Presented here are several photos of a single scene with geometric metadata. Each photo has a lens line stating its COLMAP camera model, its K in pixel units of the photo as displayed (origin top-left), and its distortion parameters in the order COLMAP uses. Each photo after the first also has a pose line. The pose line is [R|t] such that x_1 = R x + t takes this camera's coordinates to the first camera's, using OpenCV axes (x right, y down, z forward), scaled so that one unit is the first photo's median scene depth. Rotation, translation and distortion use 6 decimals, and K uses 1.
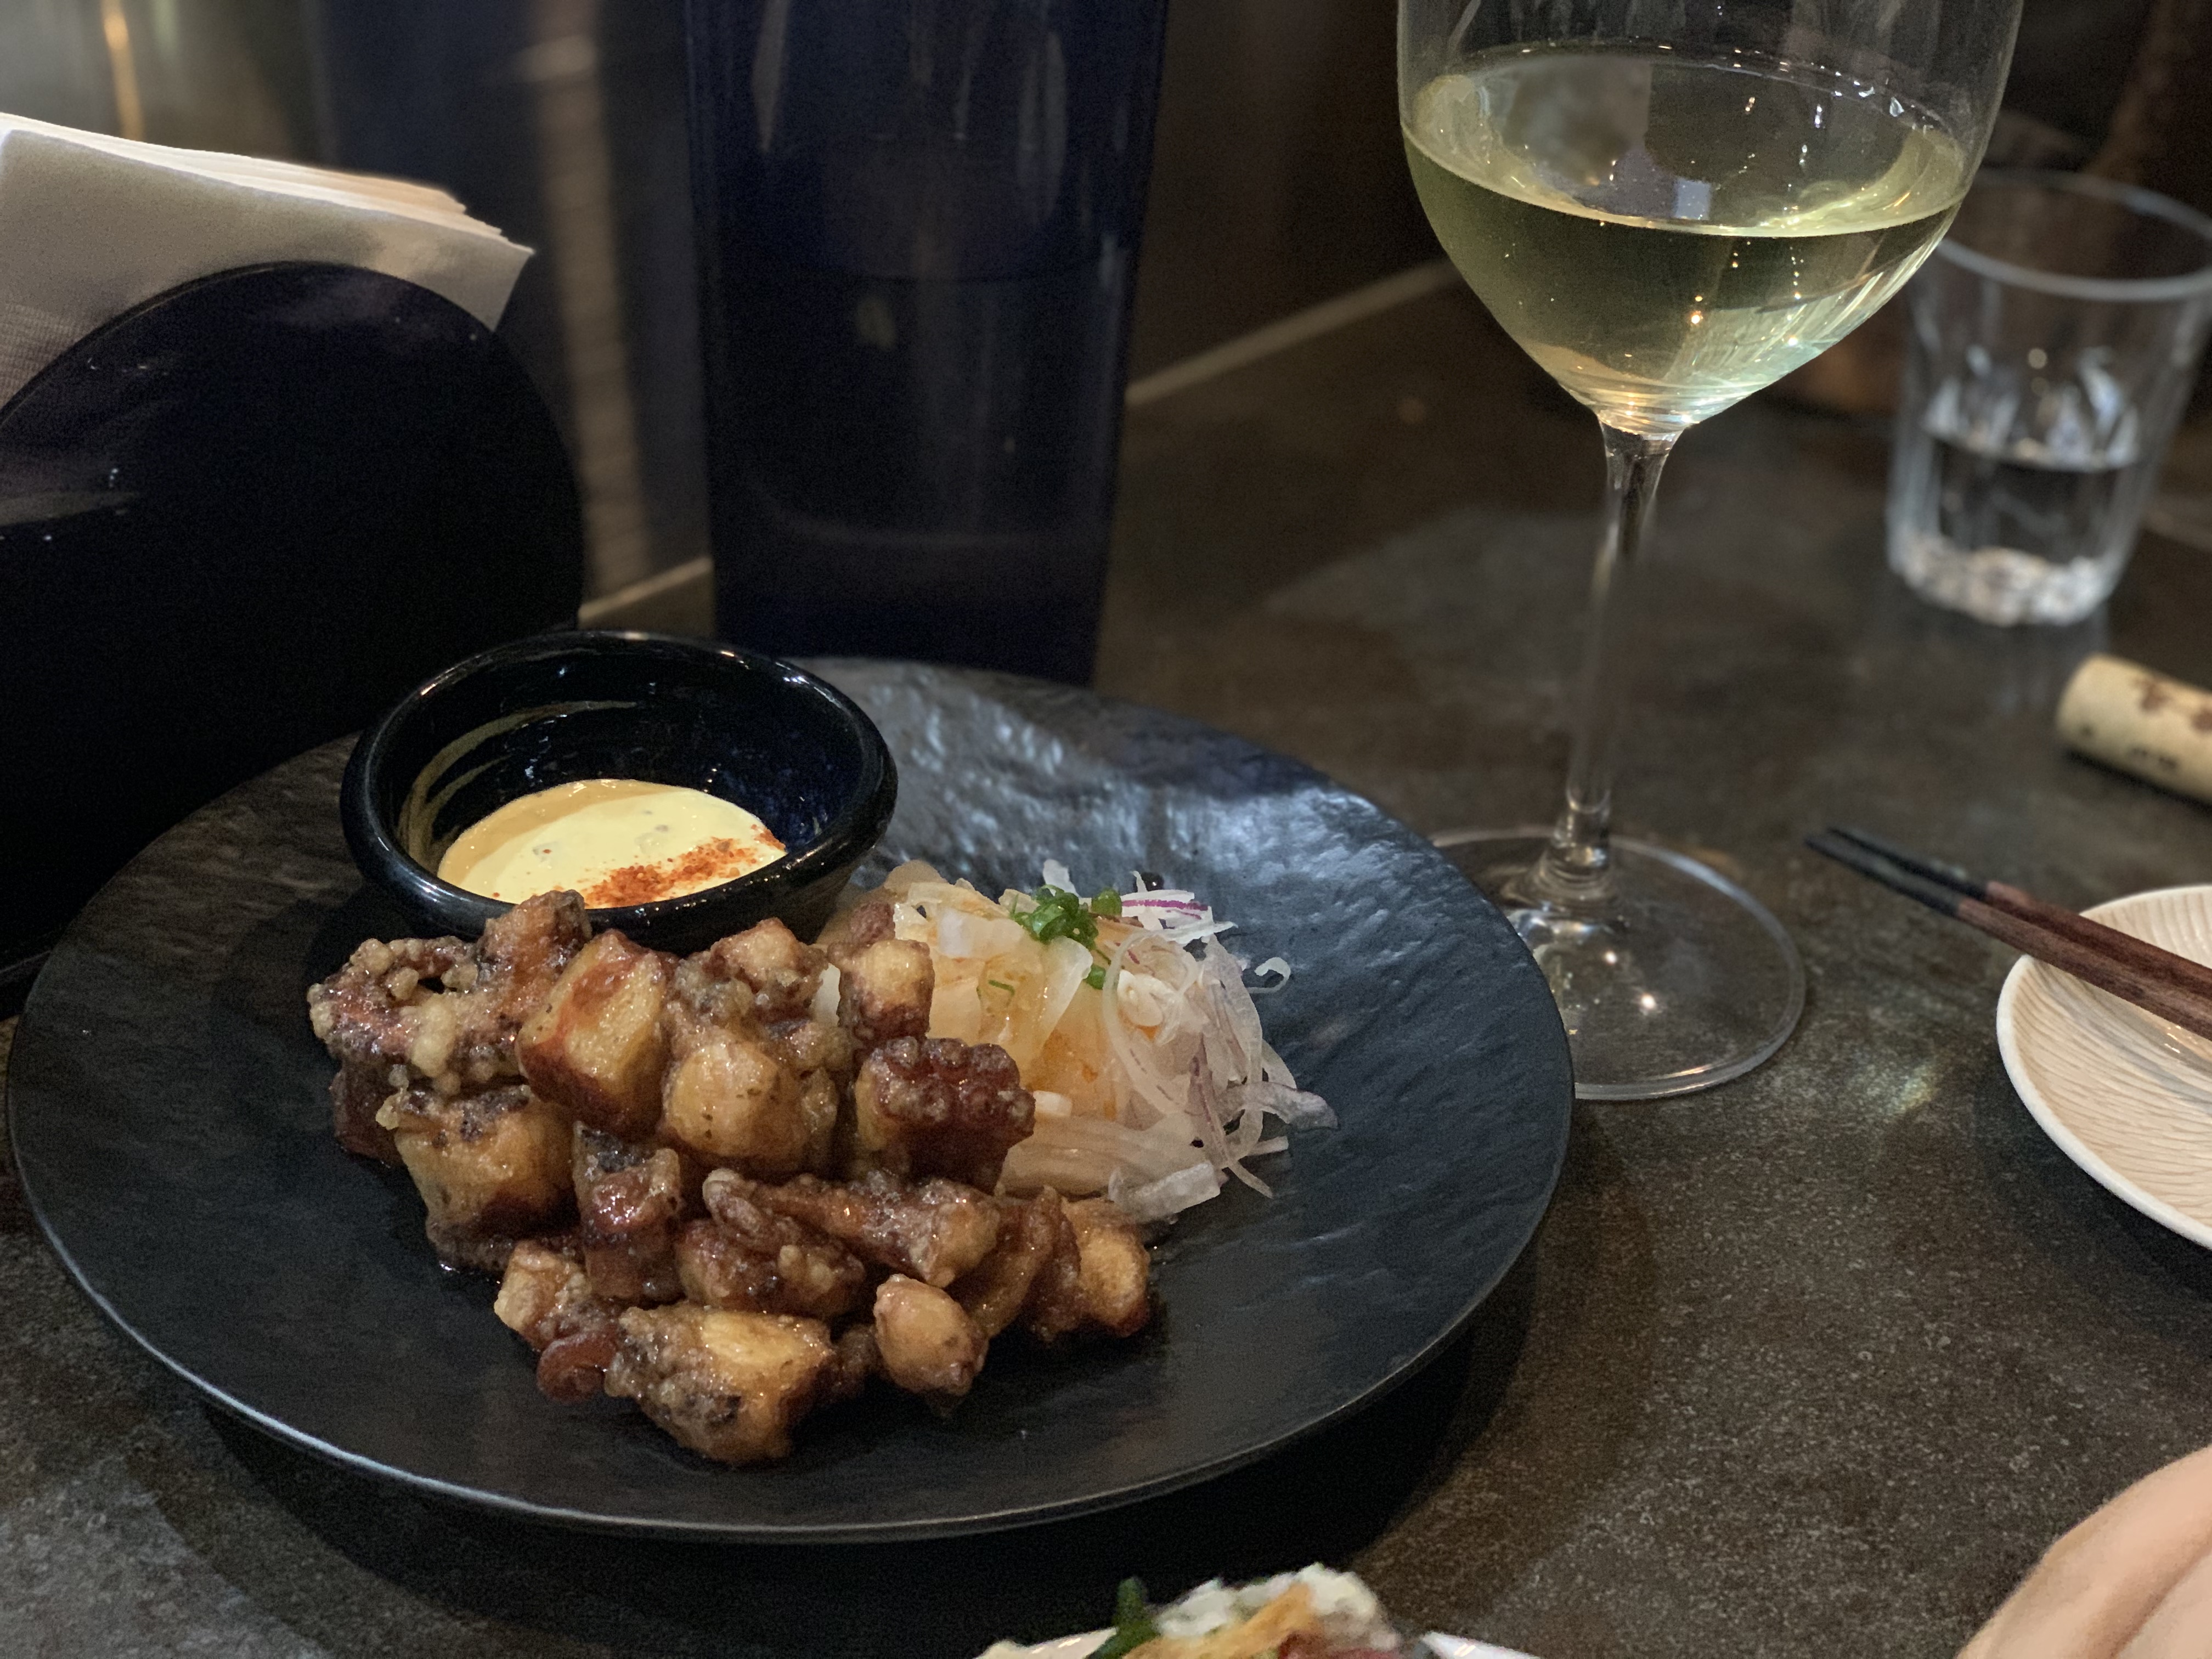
lens RADIAL K [[3371.4, 0, 1106.0], [0, 3371.4, 829.5], [0, 0, 1]] dist [0.000438, -0.064988]
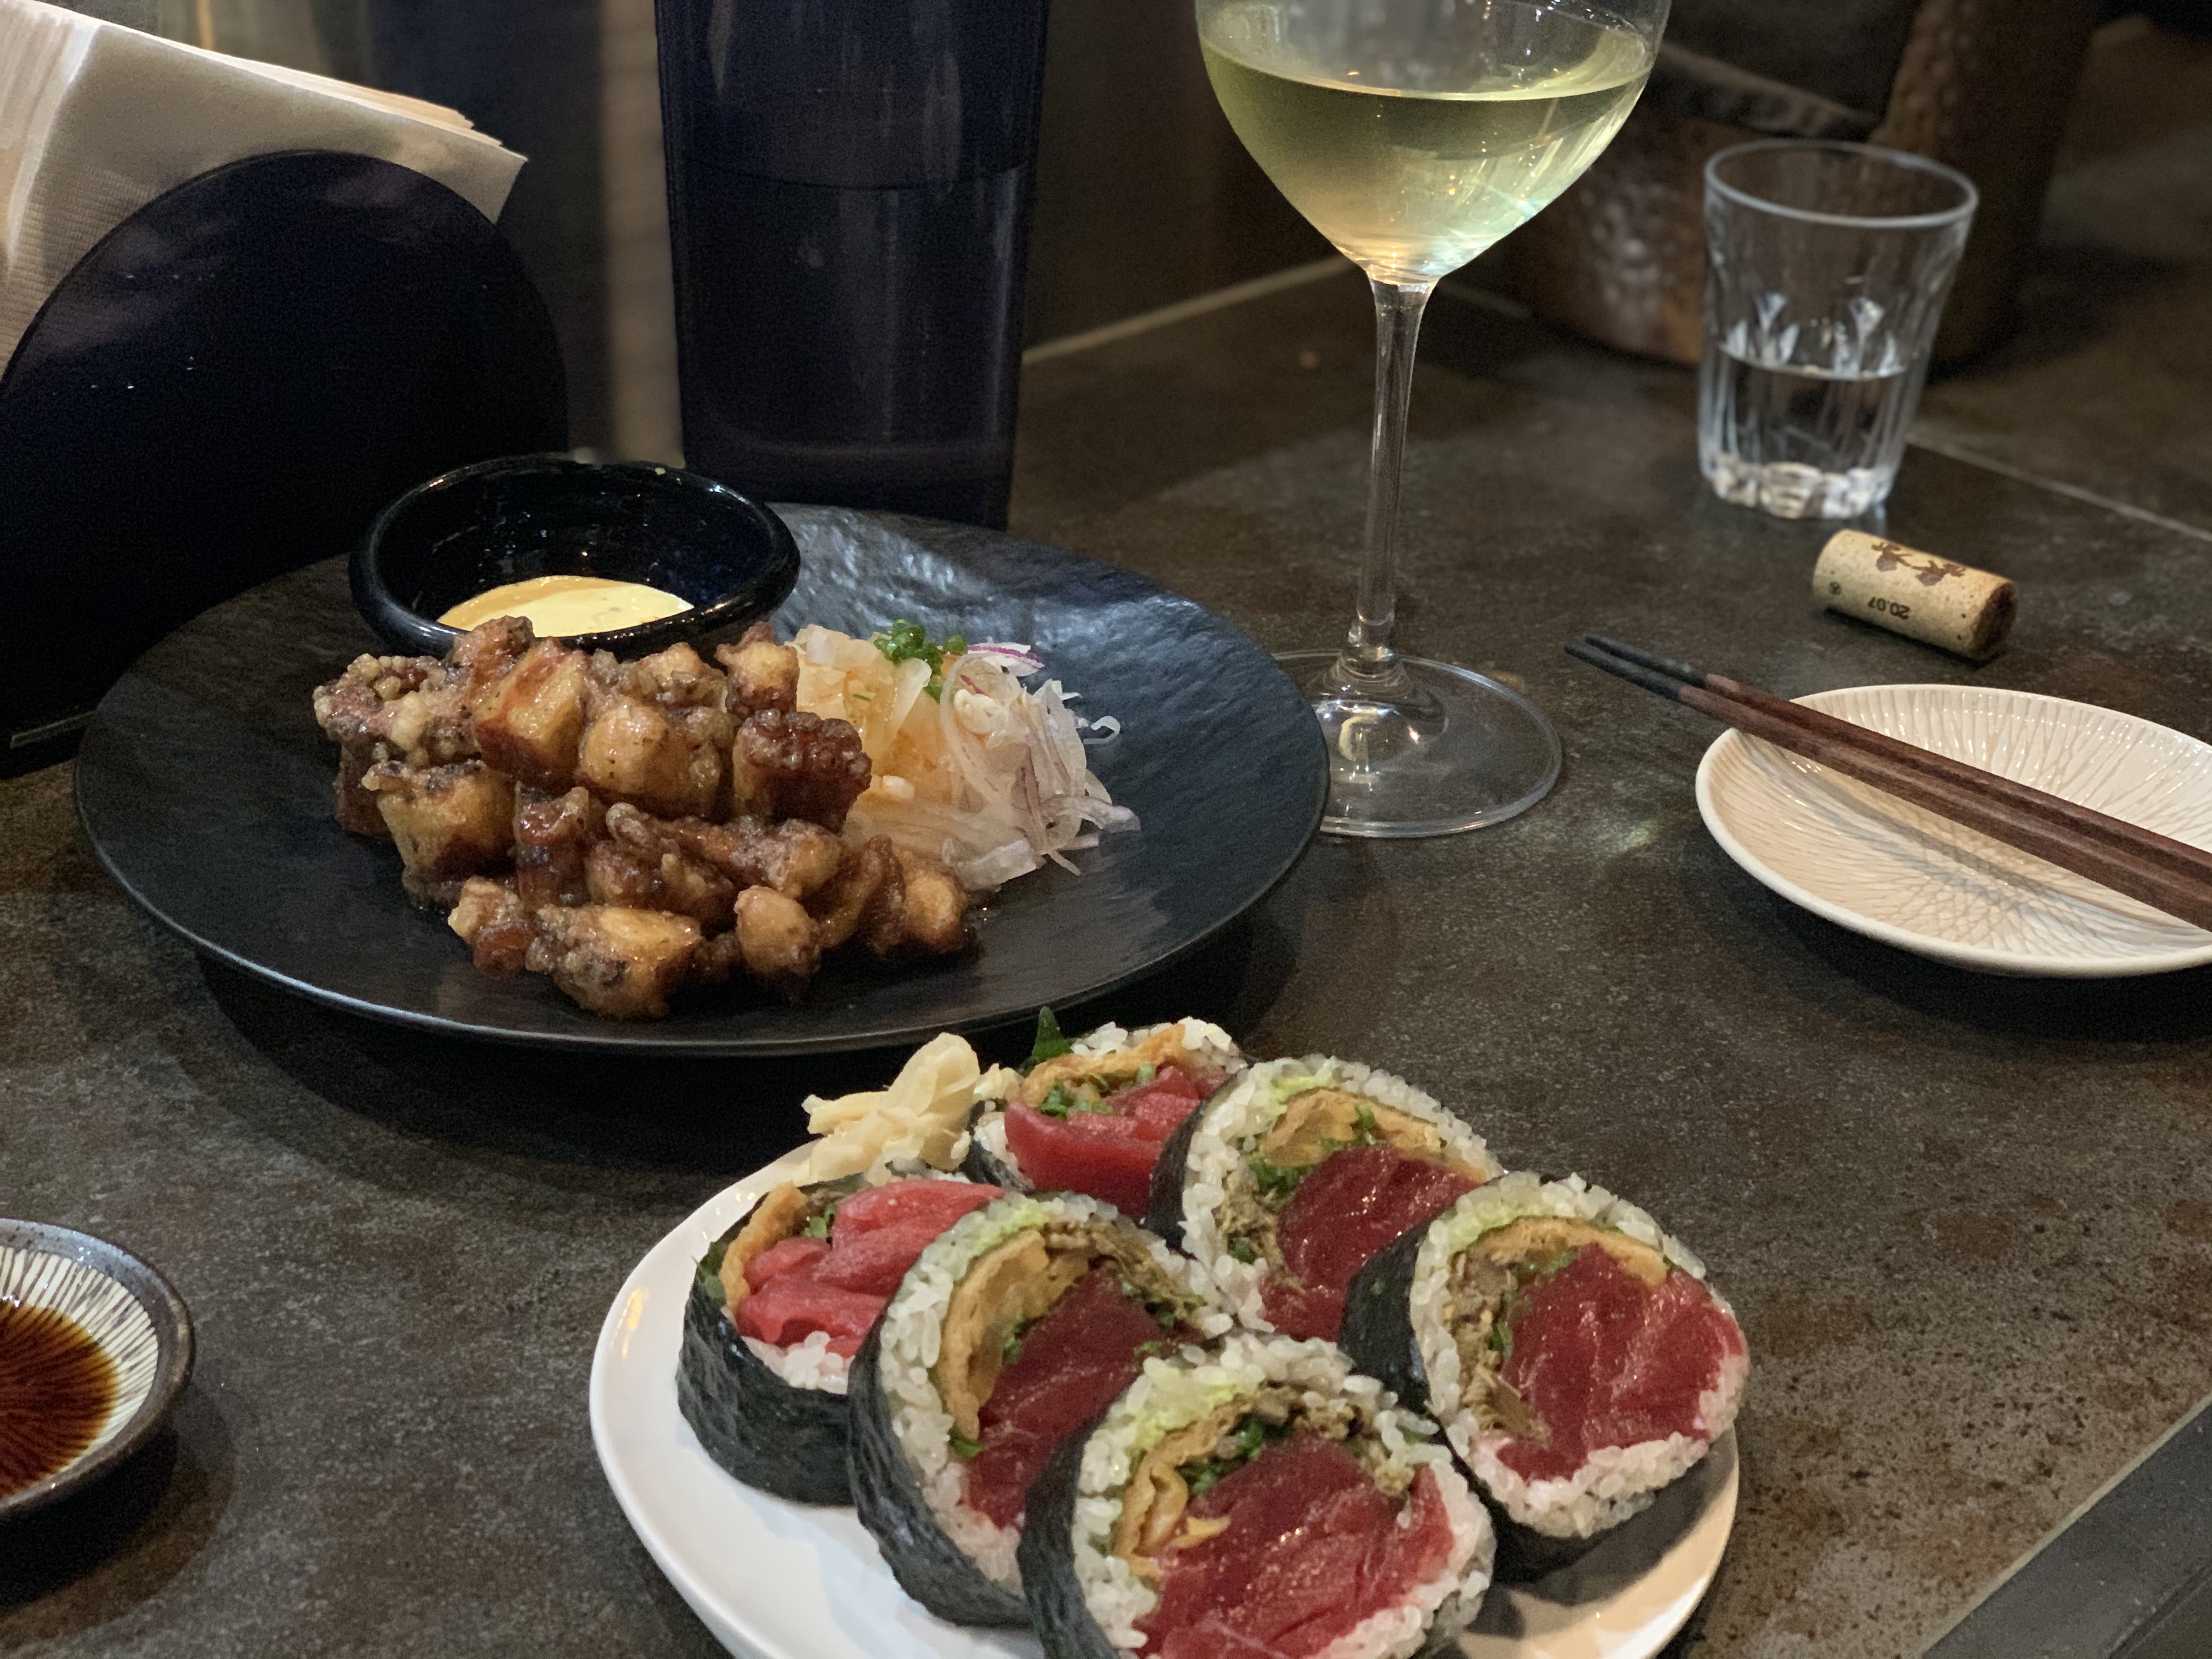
lens RADIAL K [[3345.8, 0, 1106.0], [0, 3345.8, 829.5], [0, 0, 1]] dist [0.002975, 0.032836]
pose [[0.999218, 0.009559, -0.038379, 0.108597], [-0.011522, 0.998619, -0.051266, 0.159097], [0.037836, 0.051668, 0.997947, -0.239404]]
